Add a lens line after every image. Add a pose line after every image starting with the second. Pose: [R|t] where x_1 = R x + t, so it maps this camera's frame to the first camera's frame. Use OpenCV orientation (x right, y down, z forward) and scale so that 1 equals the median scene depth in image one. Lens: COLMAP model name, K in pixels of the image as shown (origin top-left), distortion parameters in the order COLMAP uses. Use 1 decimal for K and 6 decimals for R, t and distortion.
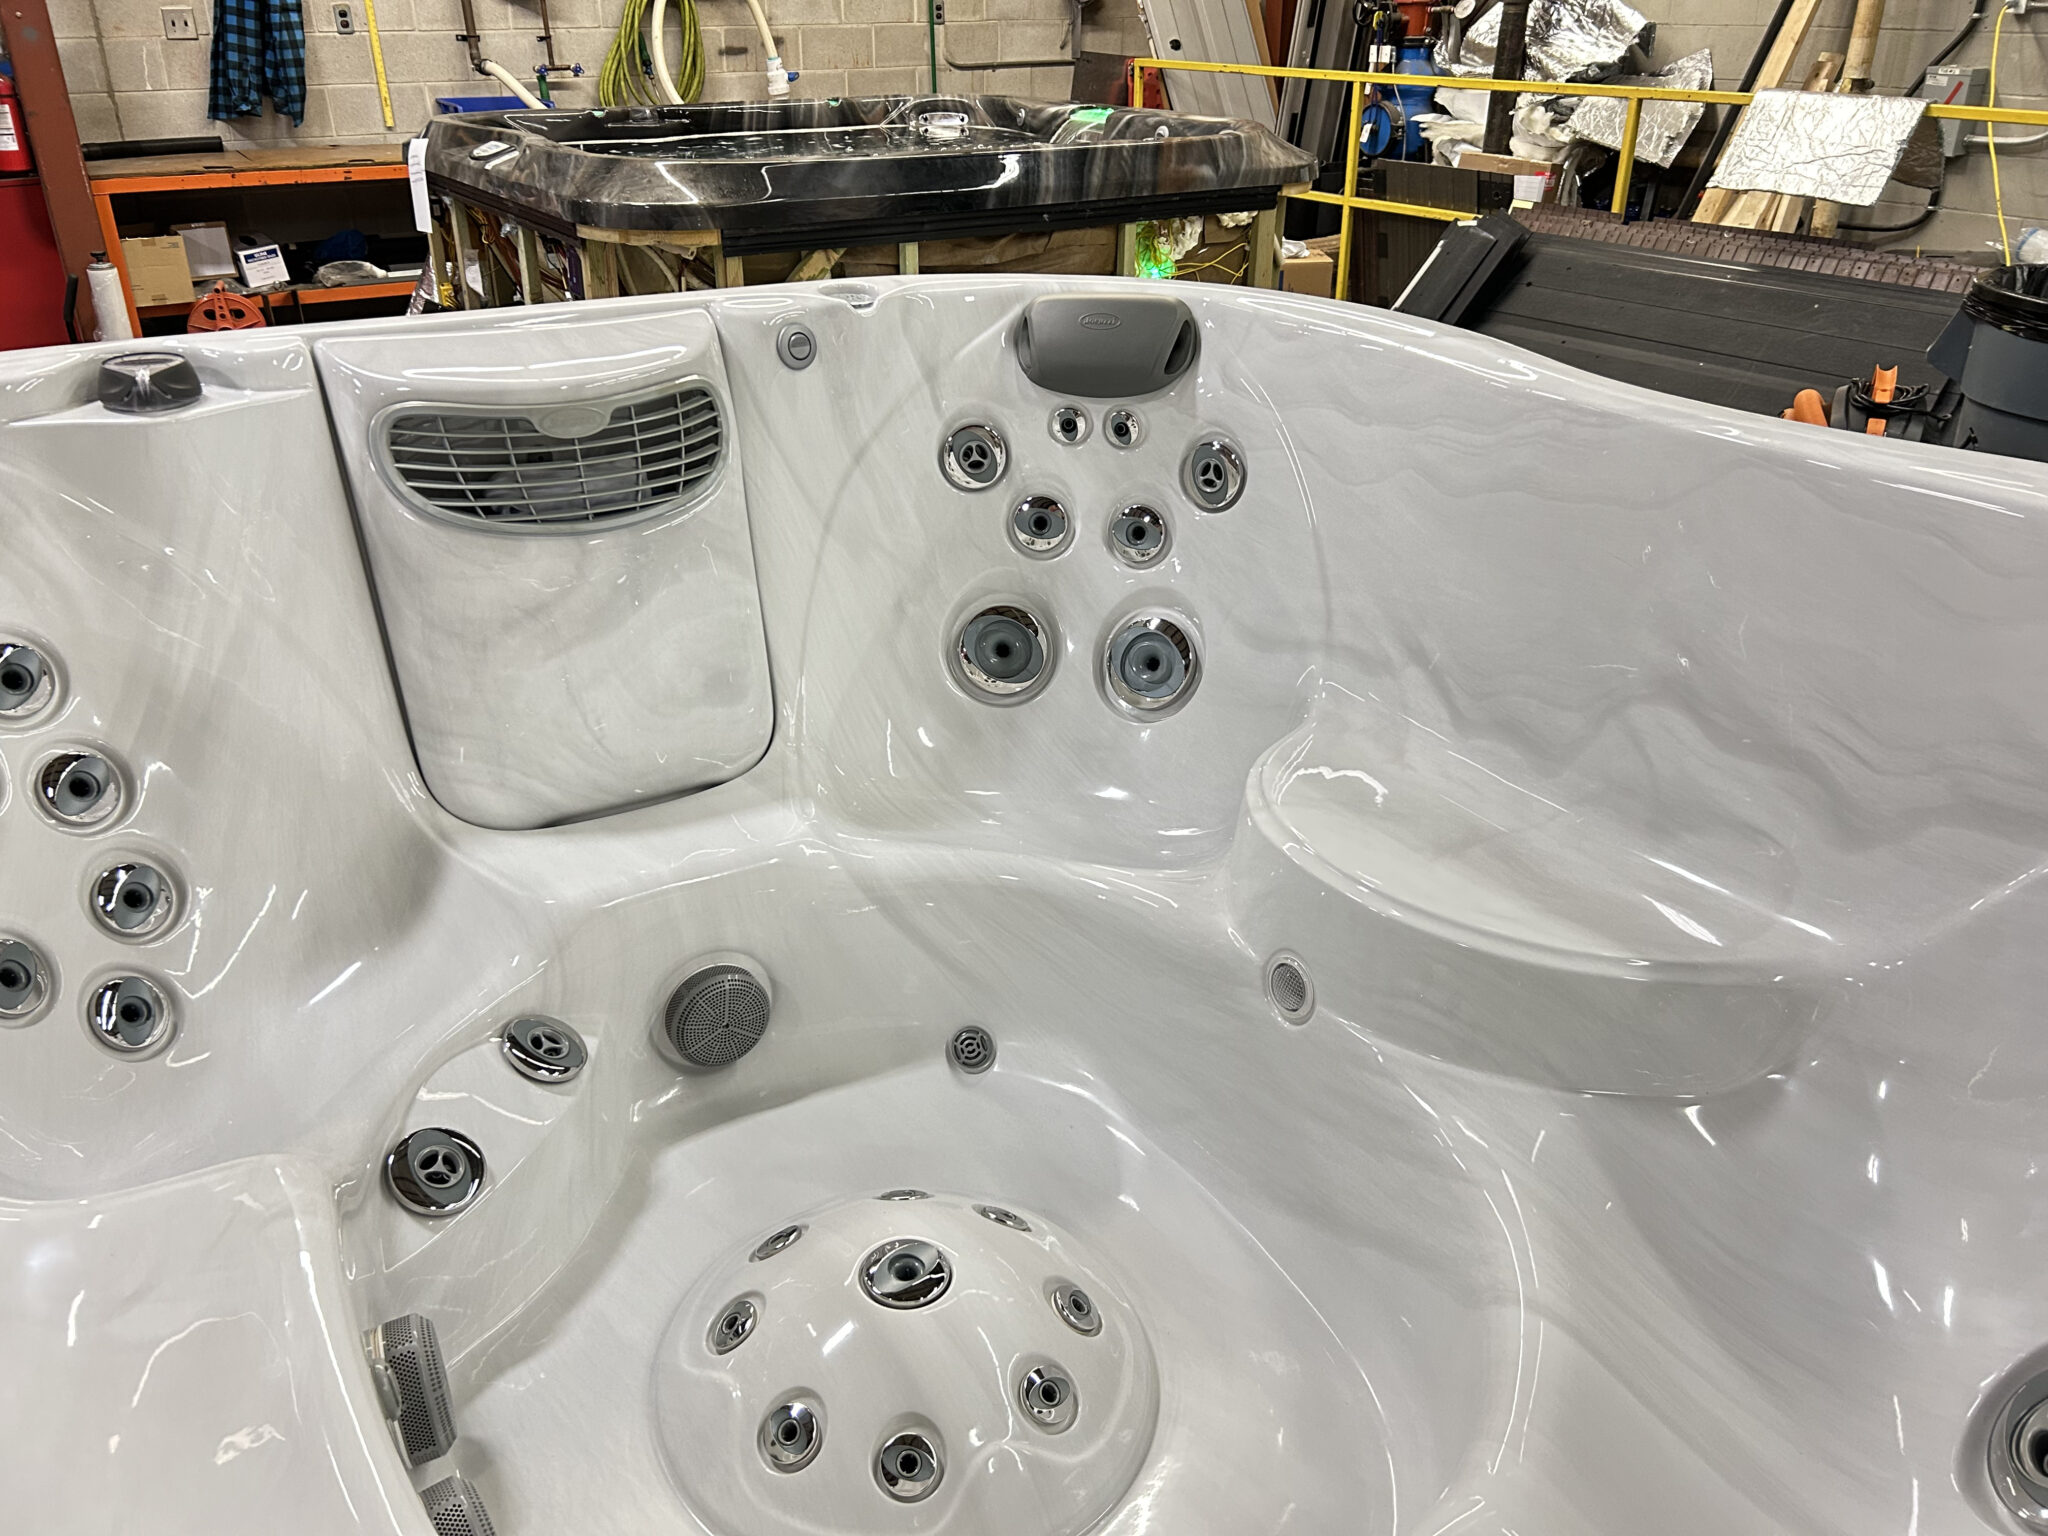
lens RADIAL K [[1535.1, 0, 1024.0], [0, 1535.1, 768.0], [0, 0, 1]] dist [0.052362, -0.048448]
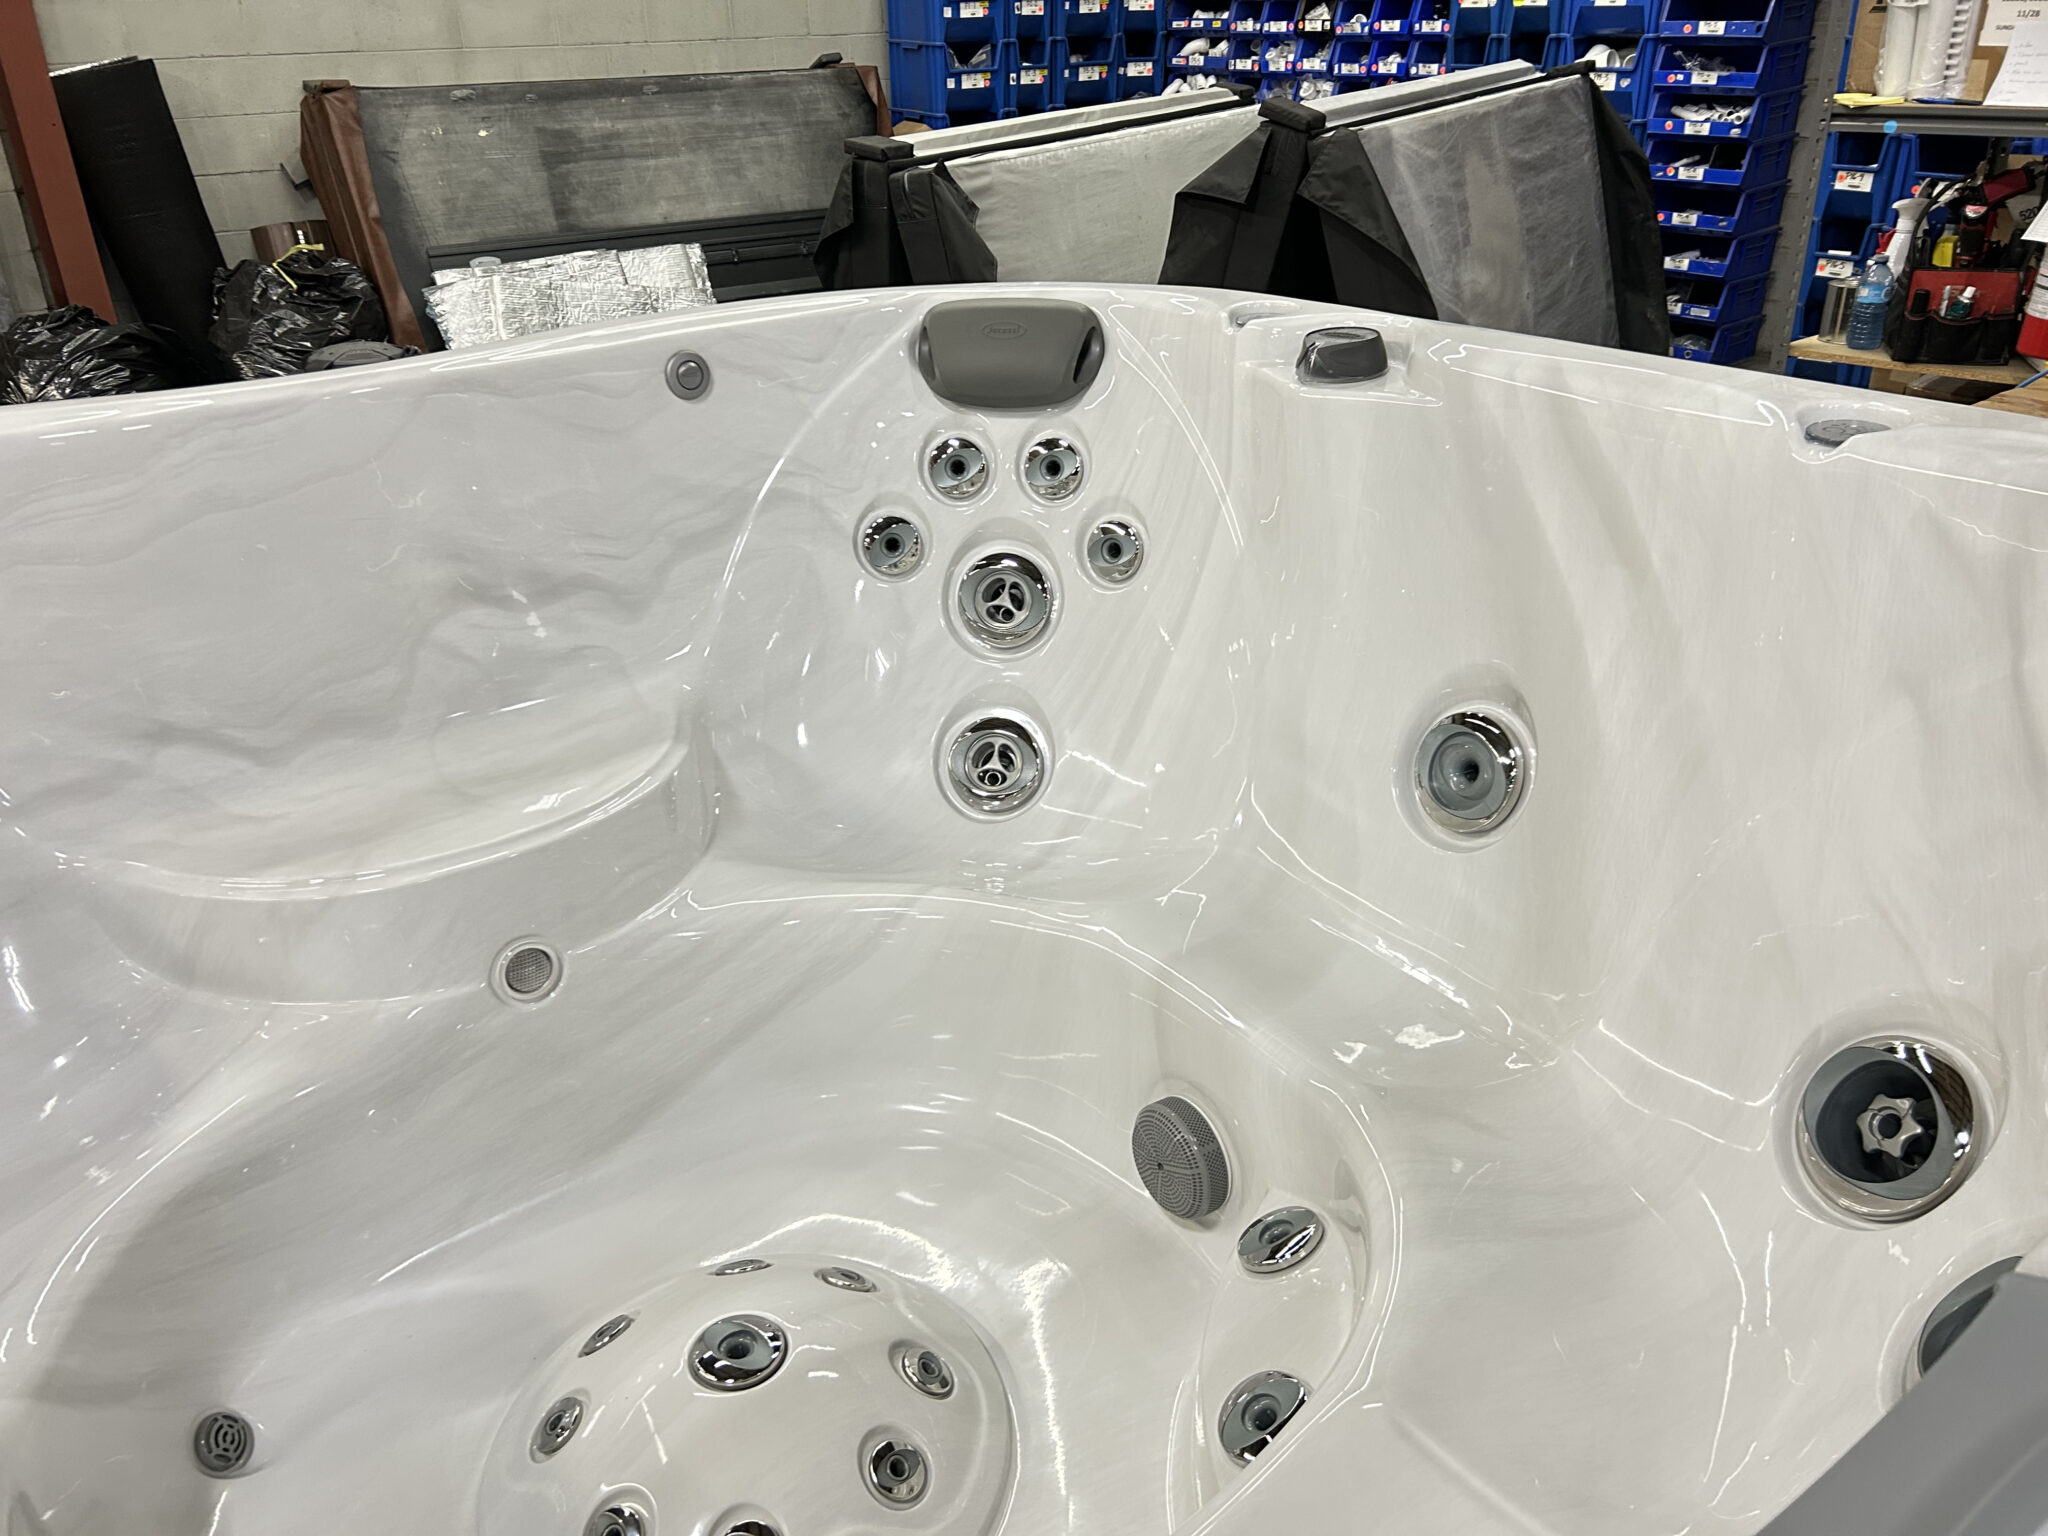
lens RADIAL K [[1535.1, 0, 1024.0], [0, 1535.1, 768.0], [0, 0, 1]] dist [0.052362, -0.048448]
pose [[-0.075237, -0.465272, 0.881964, -0.754837], [0.457859, 0.769604, 0.445056, -0.293664], [-0.885835, 0.437300, 0.155127, 0.529437]]
